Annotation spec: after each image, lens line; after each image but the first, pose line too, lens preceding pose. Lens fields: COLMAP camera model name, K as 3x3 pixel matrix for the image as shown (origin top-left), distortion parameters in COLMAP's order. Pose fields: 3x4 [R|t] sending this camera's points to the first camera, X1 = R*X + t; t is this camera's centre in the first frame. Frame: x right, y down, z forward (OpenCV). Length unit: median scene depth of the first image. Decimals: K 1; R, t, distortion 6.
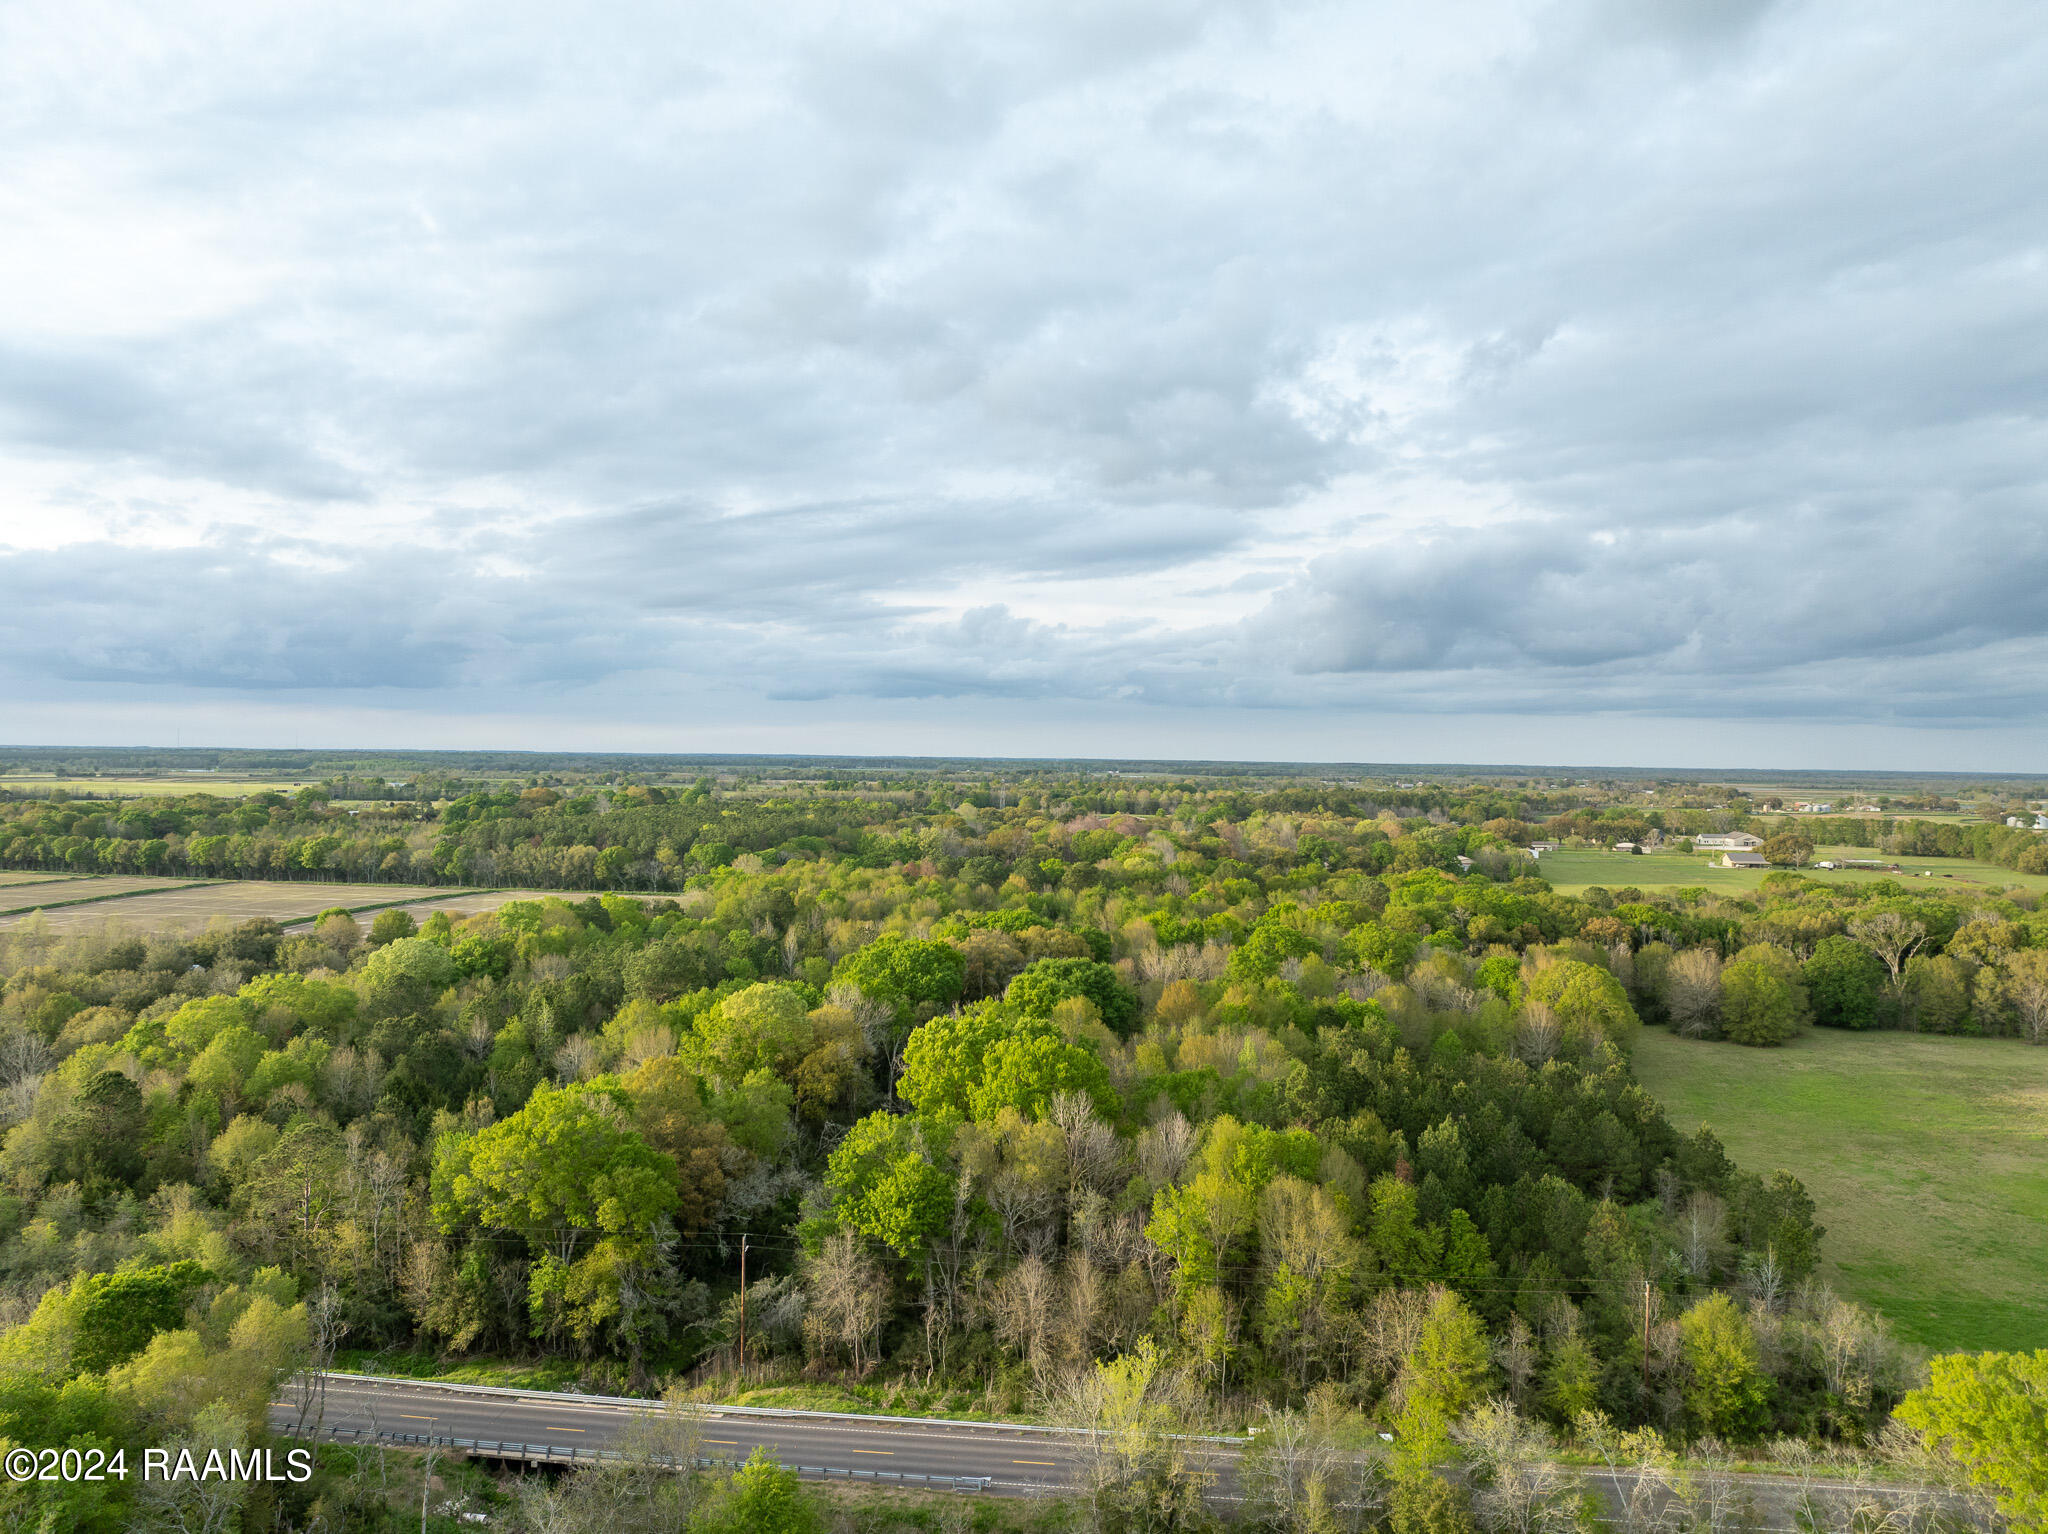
lens RADIAL K [[1444.0, 0, 1026.0], [0, 1444.0, 764.2], [0, 0, 1]] dist [-0.046328, 0.012557]
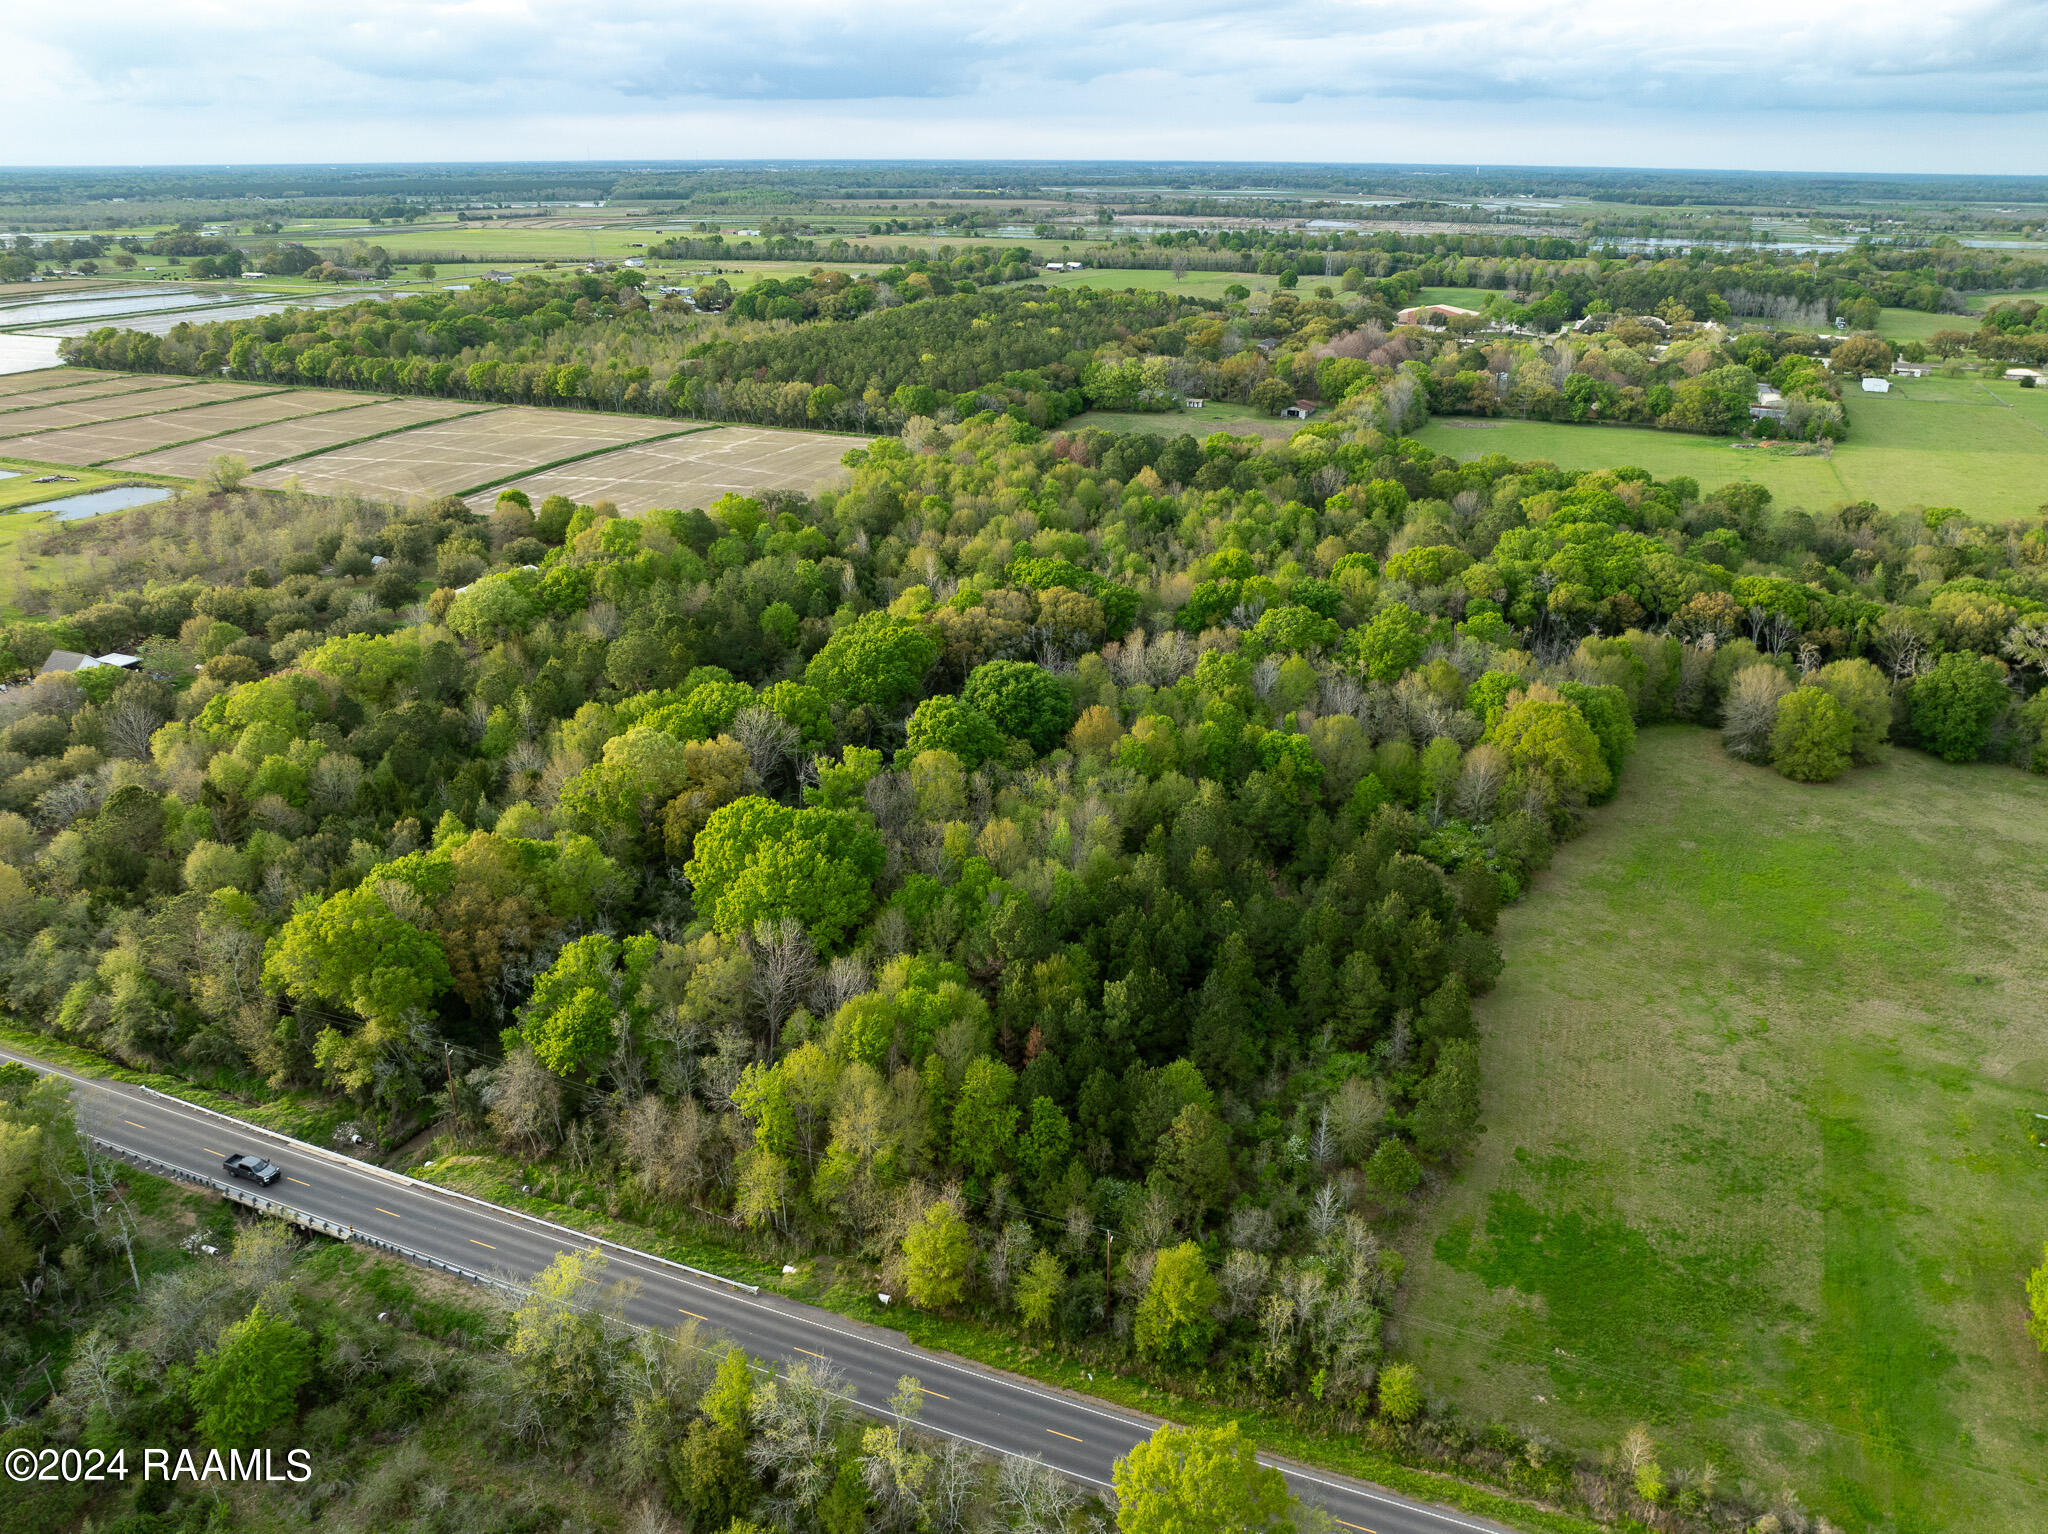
lens RADIAL K [[1444.0, 0, 1026.0], [0, 1444.0, 764.2], [0, 0, 1]] dist [-0.046328, 0.012557]
pose [[0.963758, 0.095701, -0.249022, 0.129631], [0.007296, 0.923637, 0.383200, -0.083015], [0.266678, -0.371129, 0.889464, 0.027408]]
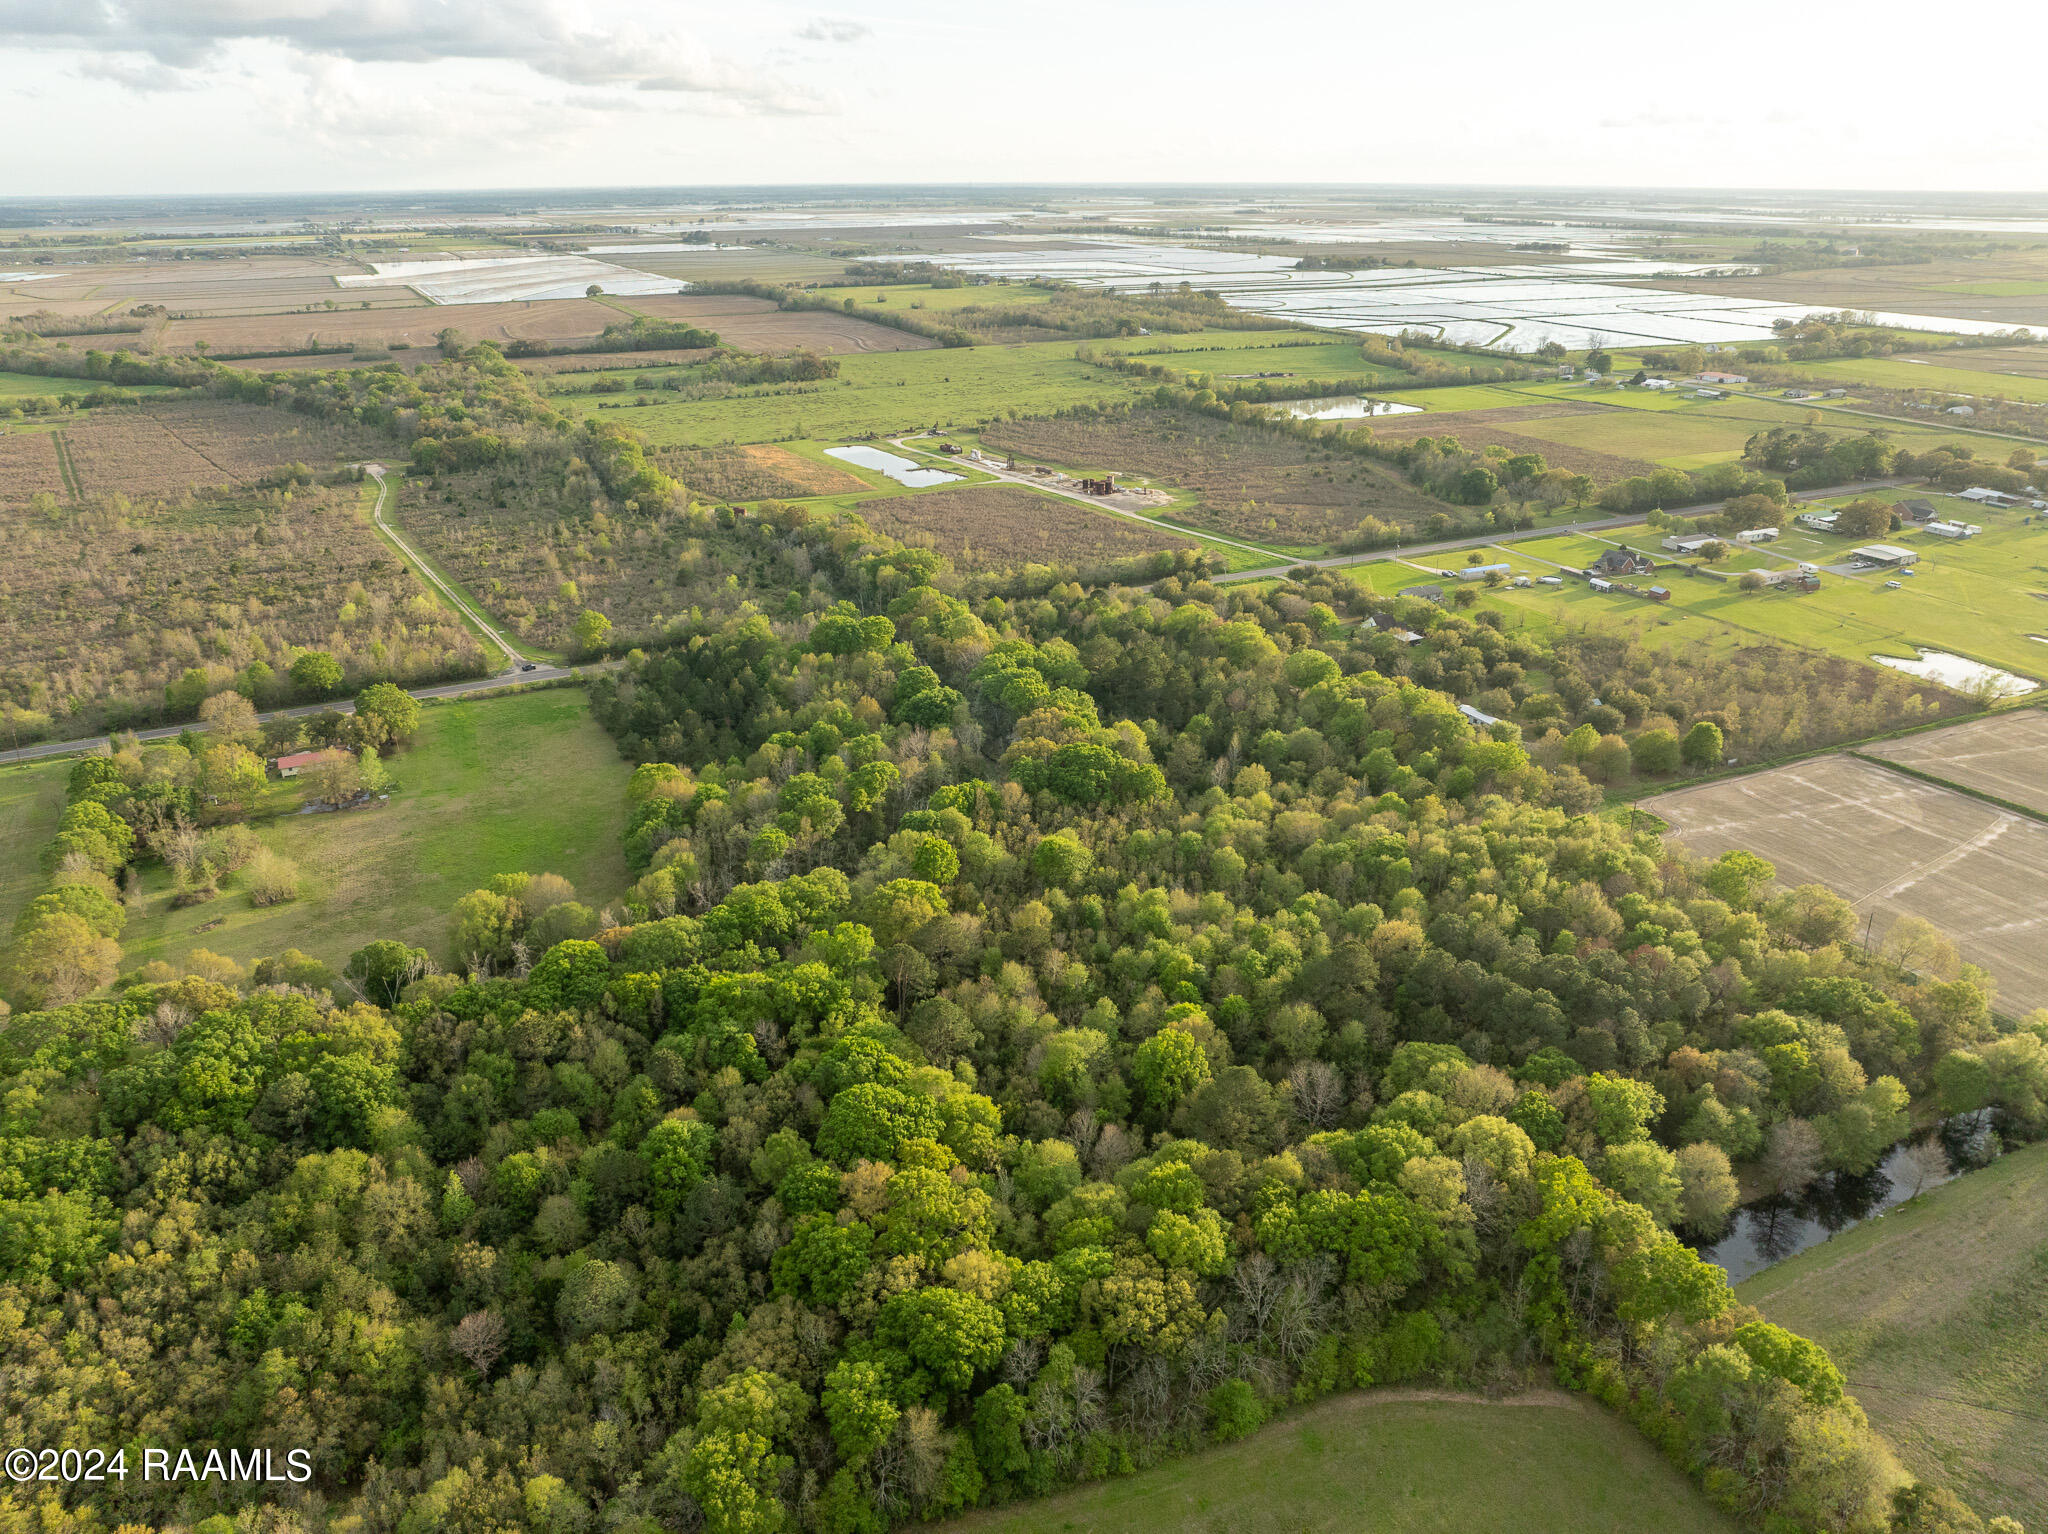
lens RADIAL K [[1444.0, 0, 1026.0], [0, 1444.0, 764.2], [0, 0, 1]] dist [-0.046328, 0.012557]
pose [[-0.838309, 0.198138, -0.507917, 0.366274], [-0.012266, 0.924533, 0.380905, -0.196036], [0.545058, 0.325546, -0.772613, 1.053786]]
